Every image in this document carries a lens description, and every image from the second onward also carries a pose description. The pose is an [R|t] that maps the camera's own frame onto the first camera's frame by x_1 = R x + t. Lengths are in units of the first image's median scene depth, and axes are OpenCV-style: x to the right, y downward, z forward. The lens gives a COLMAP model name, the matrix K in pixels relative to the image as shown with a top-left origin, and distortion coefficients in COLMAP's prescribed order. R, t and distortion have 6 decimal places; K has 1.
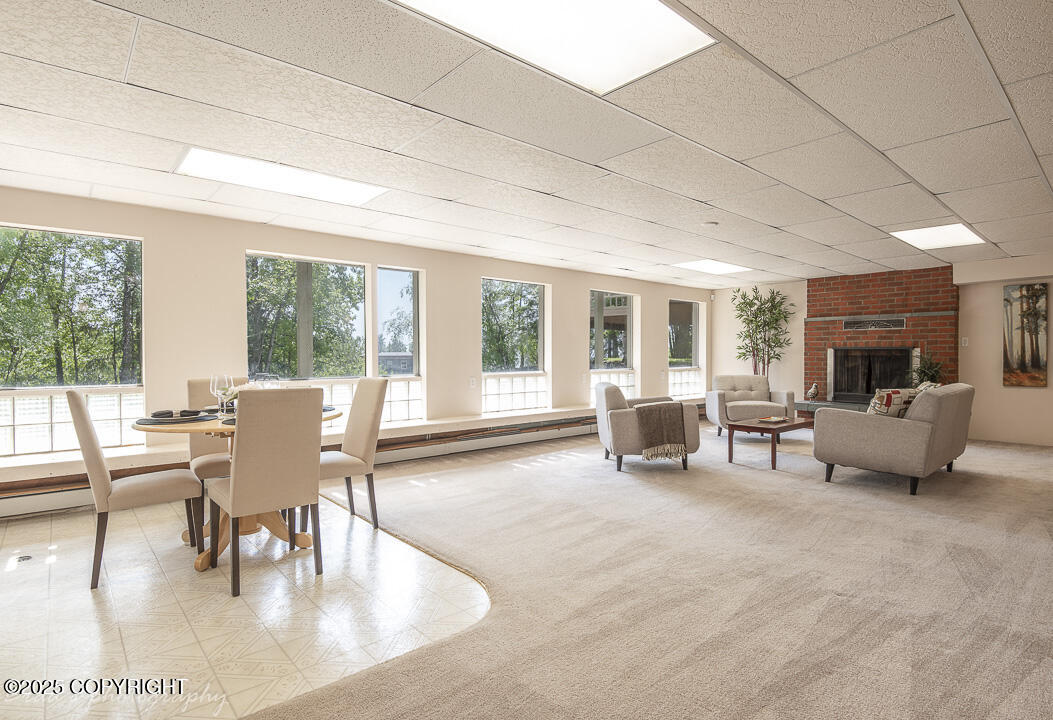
lens RADIAL K [[540.2, 0, 520.2], [0, 540.2, 361.0], [0, 0, 1]] dist [0.005000, 0.000057]
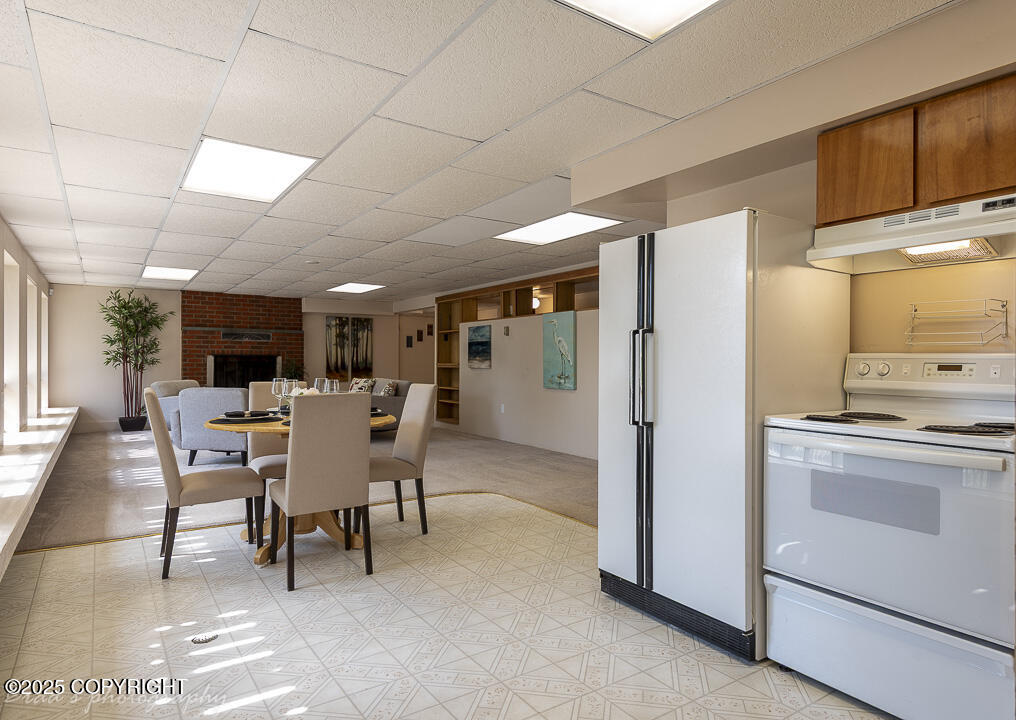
lens RADIAL K [[623.9, 0, 535.4], [0, 623.9, 366.9], [0, 0, 1]] dist [0.004839, -0.000403]
pose [[0.127403, -0.004854, 0.991839, -0.719607], [0.008722, 0.999955, 0.003774, 0.002626], [-0.991813, 0.008170, 0.127440, 0.174721]]
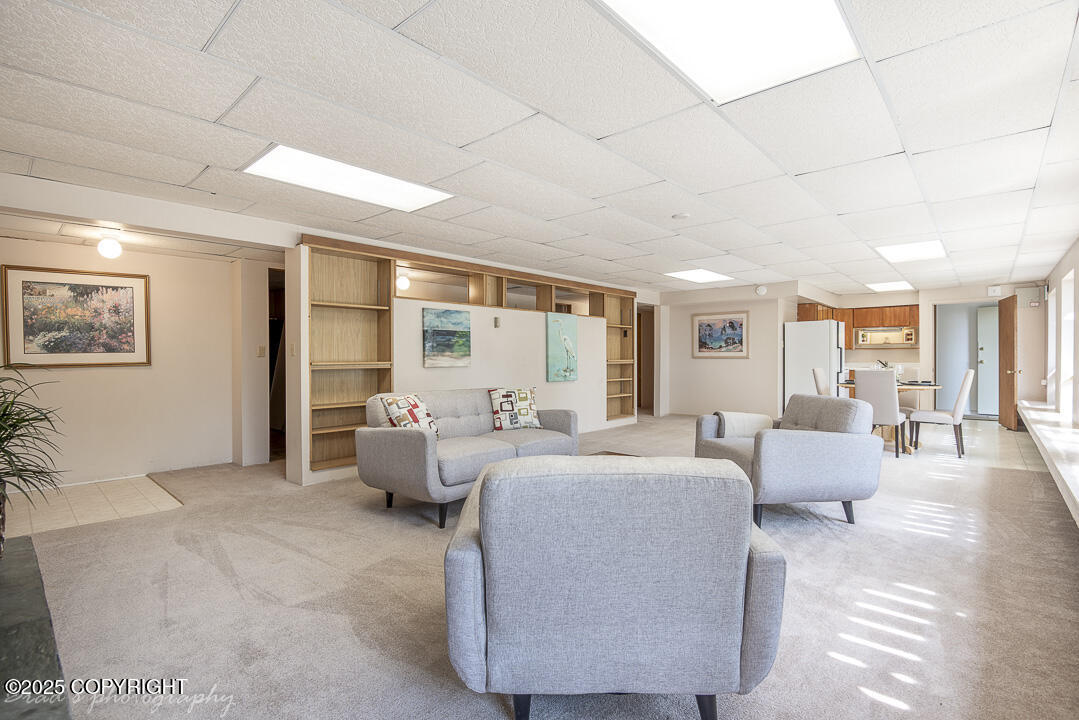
lens RADIAL K [[492.9, 0, 526.4], [0, 492.9, 365.1], [0, 0, 1]] dist [-0.031852, -0.001340]
pose [[-0.995101, 0.009167, -0.098440, 0.373079], [0.006455, 0.999592, 0.027833, -0.011877], [0.098655, 0.027061, -0.994754, 1.095765]]
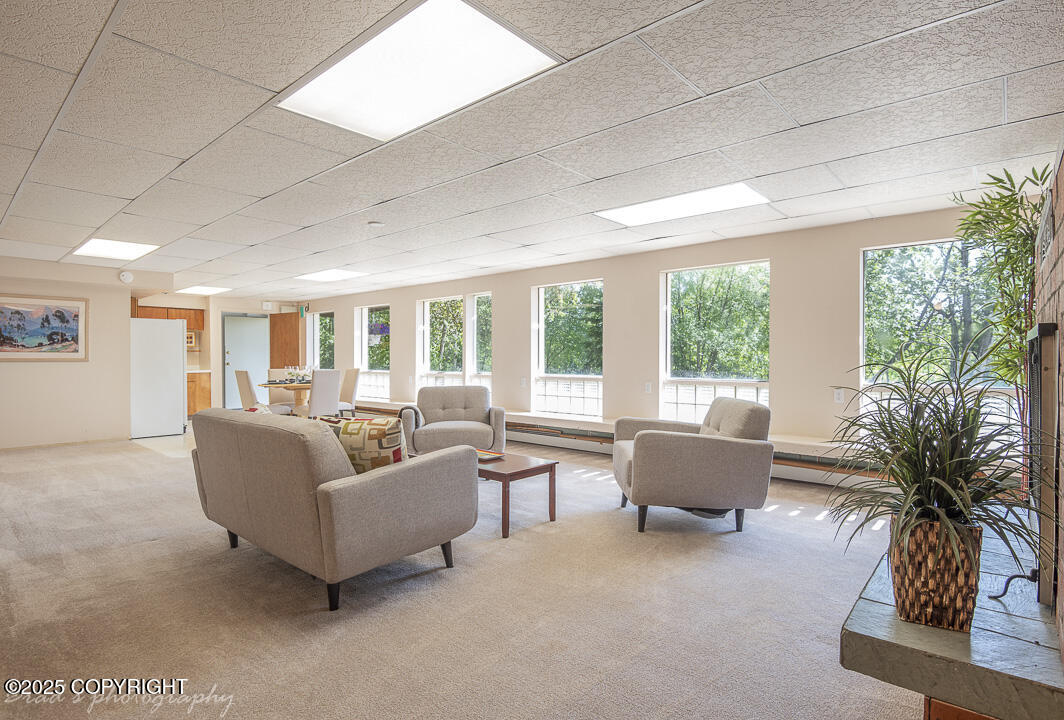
lens RADIAL K [[538.1, 0, 536.6], [0, 538.1, 357.1], [0, 0, 1]] dist [-0.027291, -0.000644]
pose [[0.122185, 0.002893, -0.992503, 0.744496], [-0.008842, 0.999959, 0.001826, -0.008478], [0.992468, 0.008552, 0.122205, 0.724228]]
